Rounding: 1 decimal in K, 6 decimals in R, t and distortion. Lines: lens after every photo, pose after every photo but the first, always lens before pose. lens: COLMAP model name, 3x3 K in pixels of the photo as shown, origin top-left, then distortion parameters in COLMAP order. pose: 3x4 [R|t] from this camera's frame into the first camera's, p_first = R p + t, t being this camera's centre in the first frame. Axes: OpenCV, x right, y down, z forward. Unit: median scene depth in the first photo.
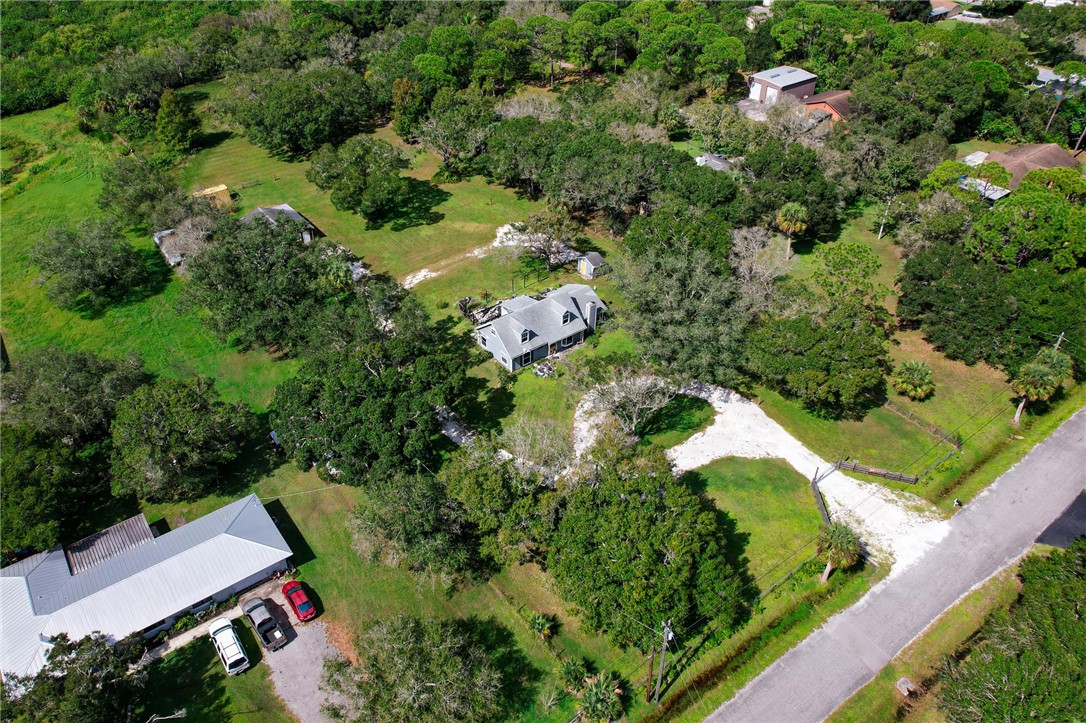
lens RADIAL K [[707.1, 0, 505.6], [0, 707.1, 334.7], [0, 0, 1]] dist [-0.057331, 0.035569]
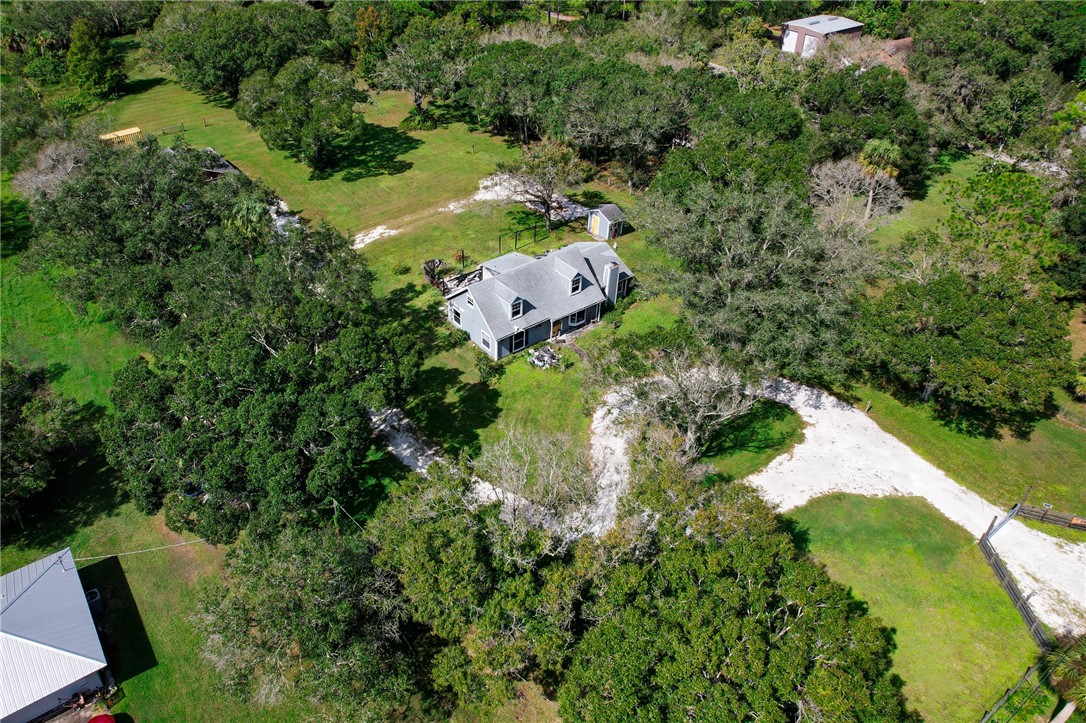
lens RADIAL K [[707.1, 0, 491.5], [0, 707.1, 335.1], [0, 0, 1]] dist [-0.057331, 0.035569]
pose [[0.999920, 0.012665, -0.000112, 0.003567], [-0.012666, 0.999881, -0.008765, 0.034709], [0.000001, 0.008765, 0.999962, 0.321605]]
